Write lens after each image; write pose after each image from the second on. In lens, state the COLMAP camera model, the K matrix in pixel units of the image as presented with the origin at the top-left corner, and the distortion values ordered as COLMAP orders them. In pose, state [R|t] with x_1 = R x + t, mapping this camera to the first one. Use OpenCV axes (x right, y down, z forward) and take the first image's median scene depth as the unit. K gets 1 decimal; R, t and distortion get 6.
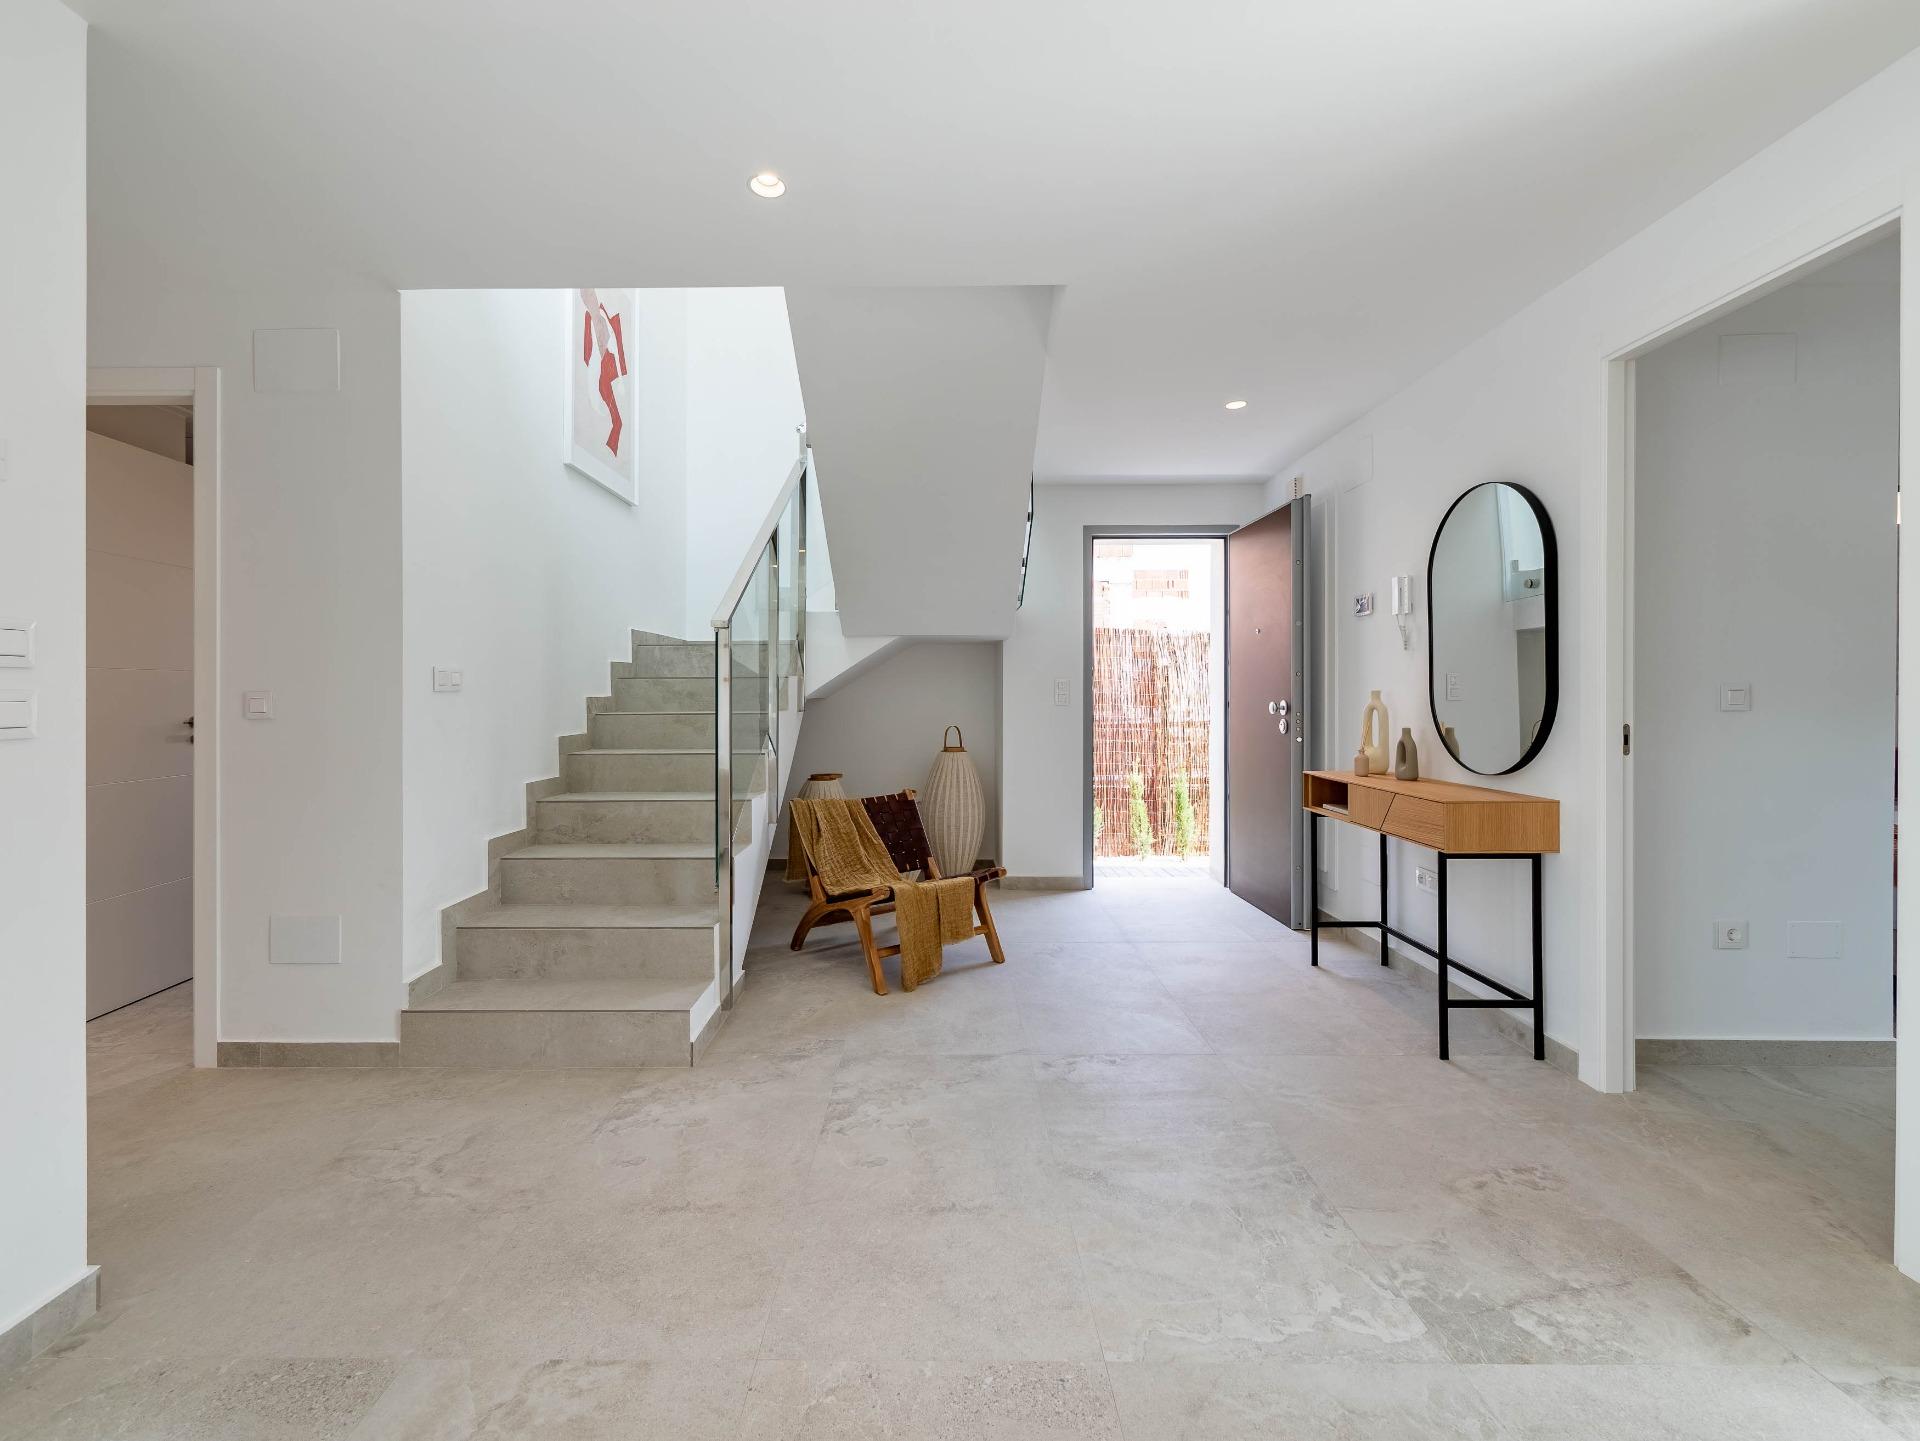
lens RADIAL K [[809.9, 0, 930.5], [0, 809.9, 697.1], [0, 0, 1]] dist [-0.001680, 0.000377]
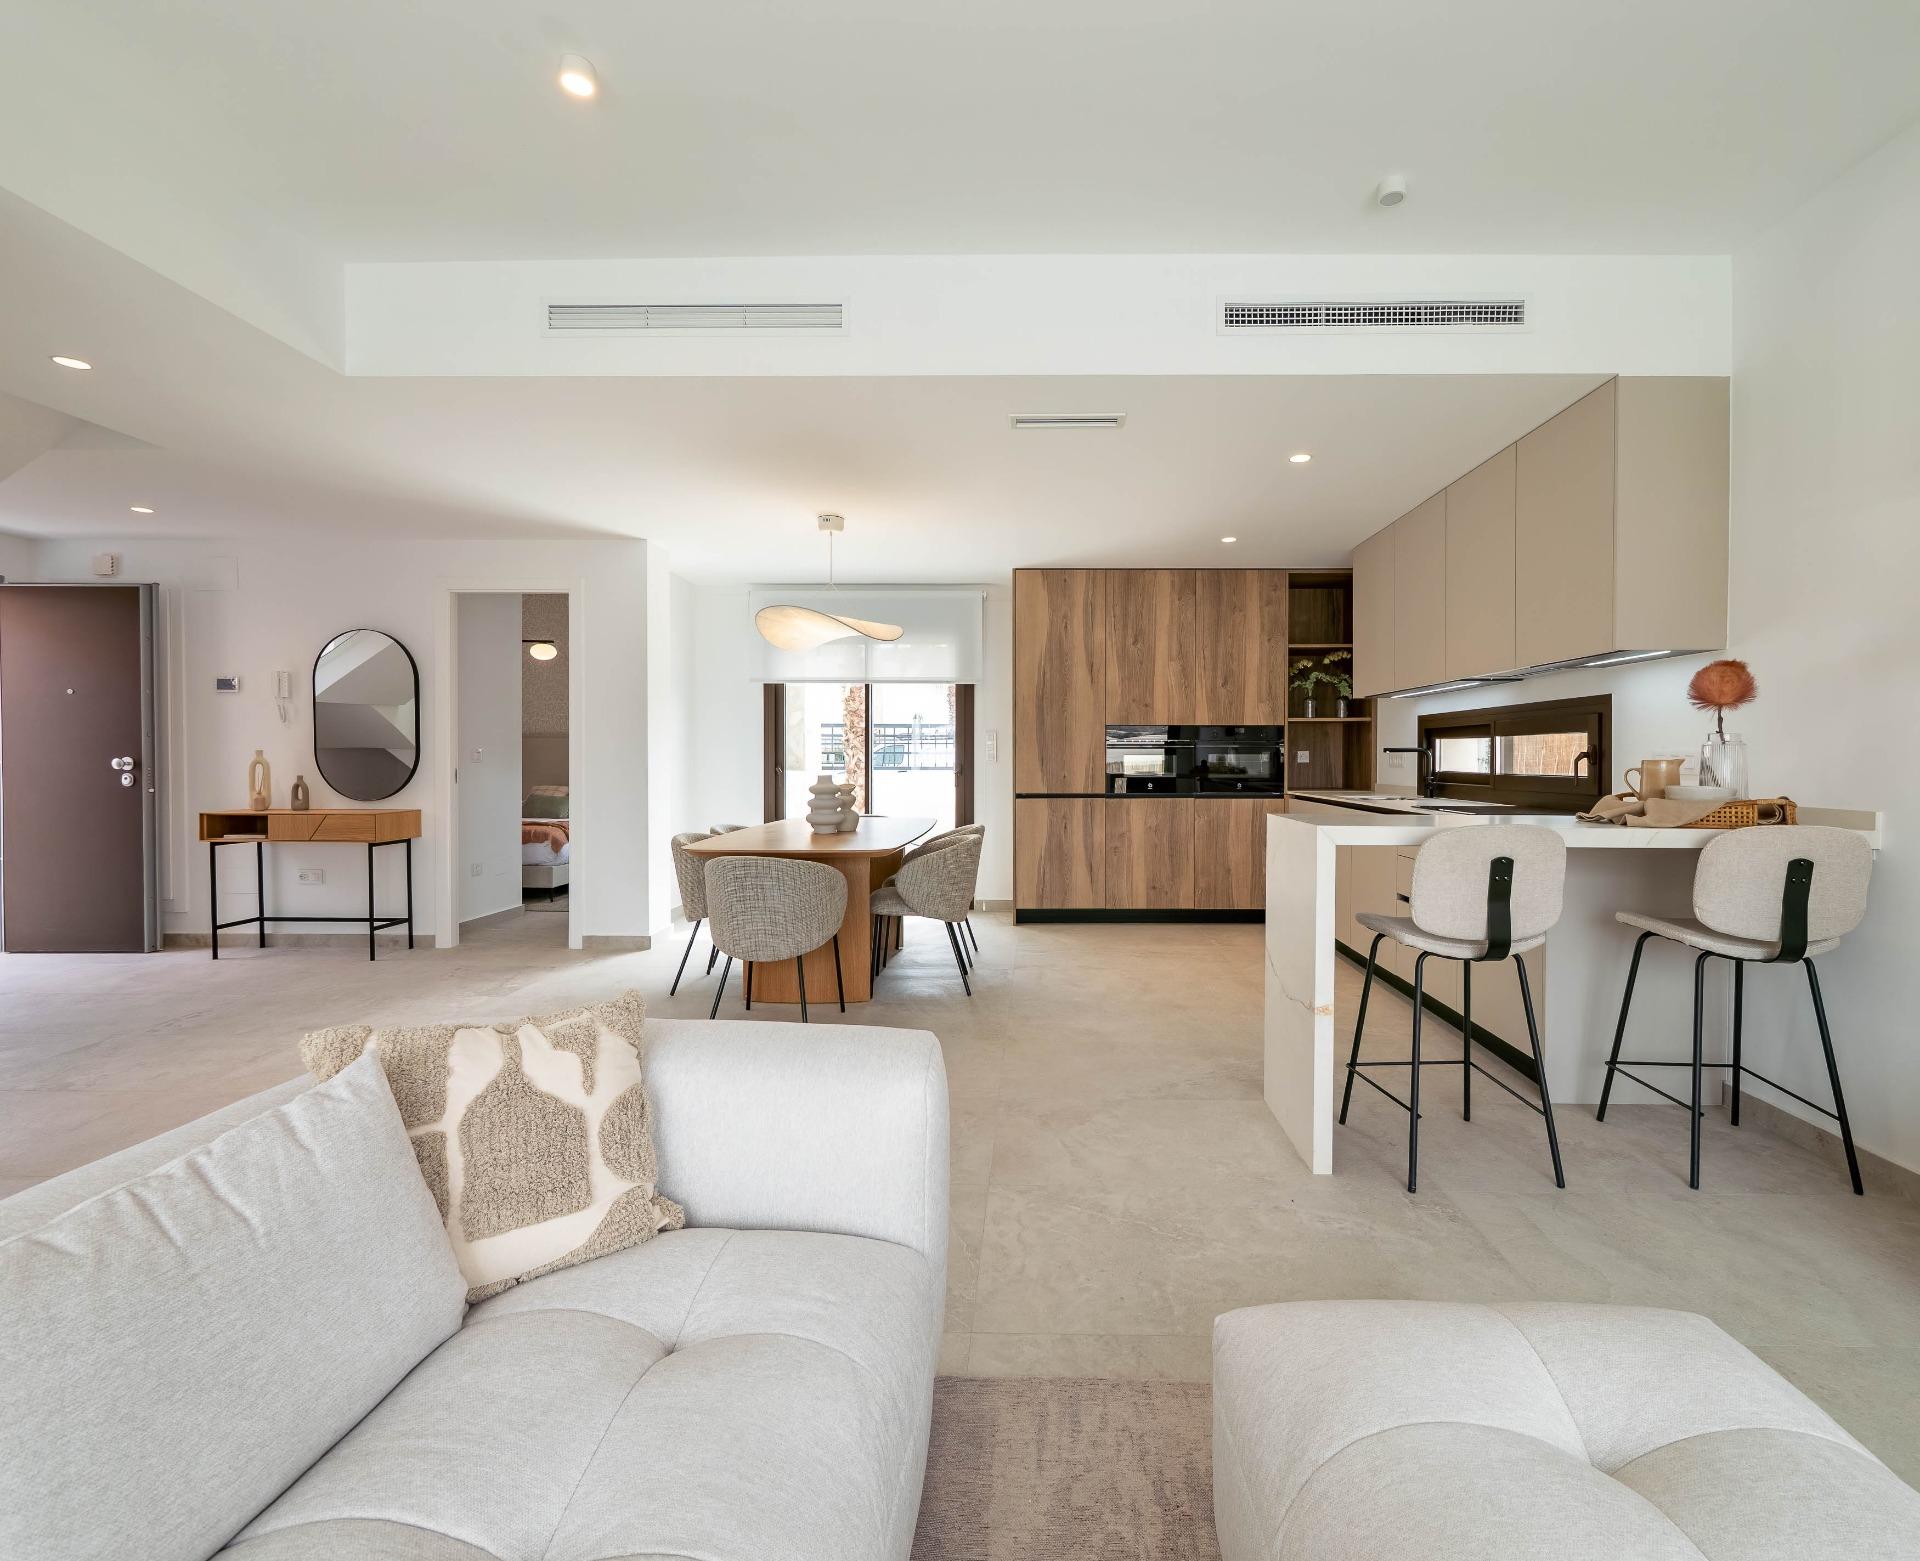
lens RADIAL K [[890.5, 0, 1020.4], [0, 890.5, 770.6], [0, 0, 1]] dist [0.001020, 0.000029]
pose [[0.011300, -0.012336, 0.999860, -1.509085], [-0.003425, 0.999918, 0.012375, 0.006534], [-0.999930, -0.003565, 0.011256, -0.505351]]
